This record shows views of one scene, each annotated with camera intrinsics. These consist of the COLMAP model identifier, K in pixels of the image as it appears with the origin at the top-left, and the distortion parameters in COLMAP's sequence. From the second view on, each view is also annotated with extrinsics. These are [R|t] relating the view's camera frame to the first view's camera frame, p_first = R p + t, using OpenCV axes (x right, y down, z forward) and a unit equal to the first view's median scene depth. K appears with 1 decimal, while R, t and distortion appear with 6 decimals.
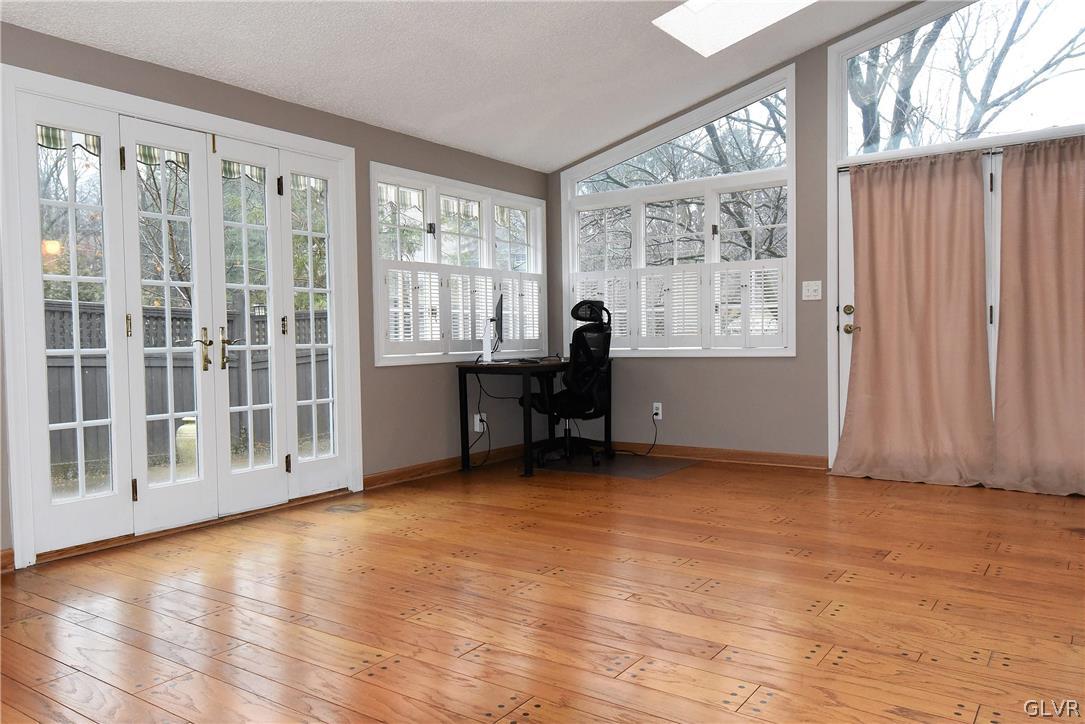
lens RADIAL K [[809.0, 0, 542.5], [0, 809.0, 362.0], [0, 0, 1]] dist [-0.000851, 0.002150]
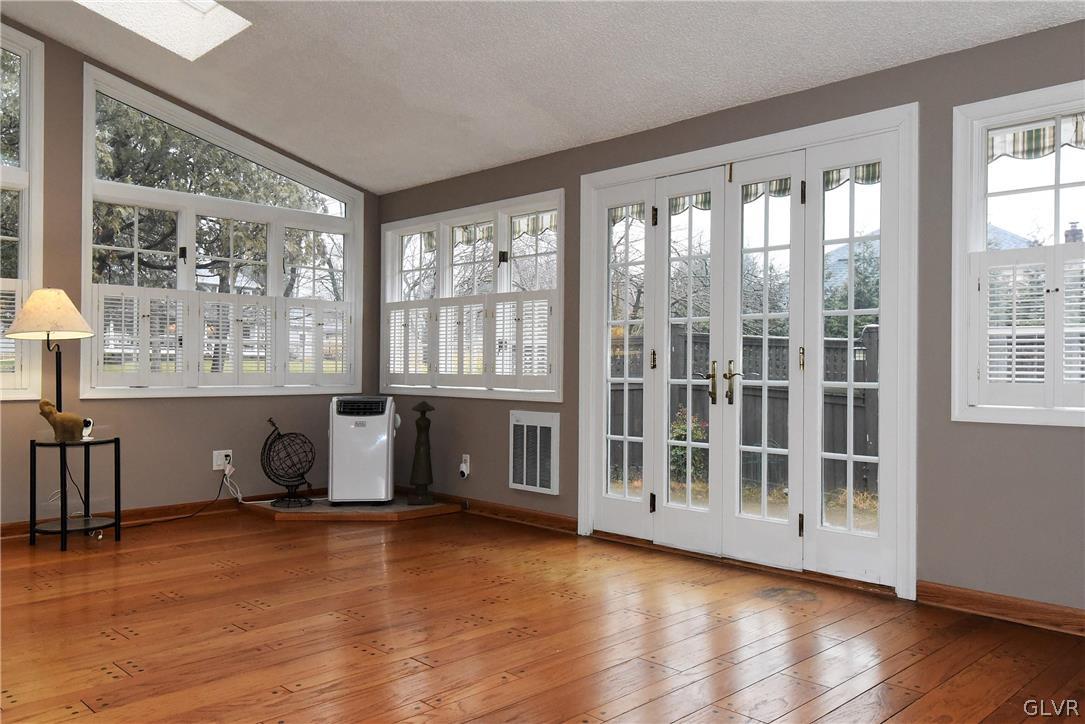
lens RADIAL K [[824.0, 0, 542.5], [0, 824.0, 362.0], [0, 0, 1]] dist [0.100919, -0.159987]
pose [[-0.173134, 0.003039, -0.984894, 0.609731], [-0.040647, 0.999121, 0.010228, -0.041691], [0.984059, 0.041804, -0.172859, 0.940606]]
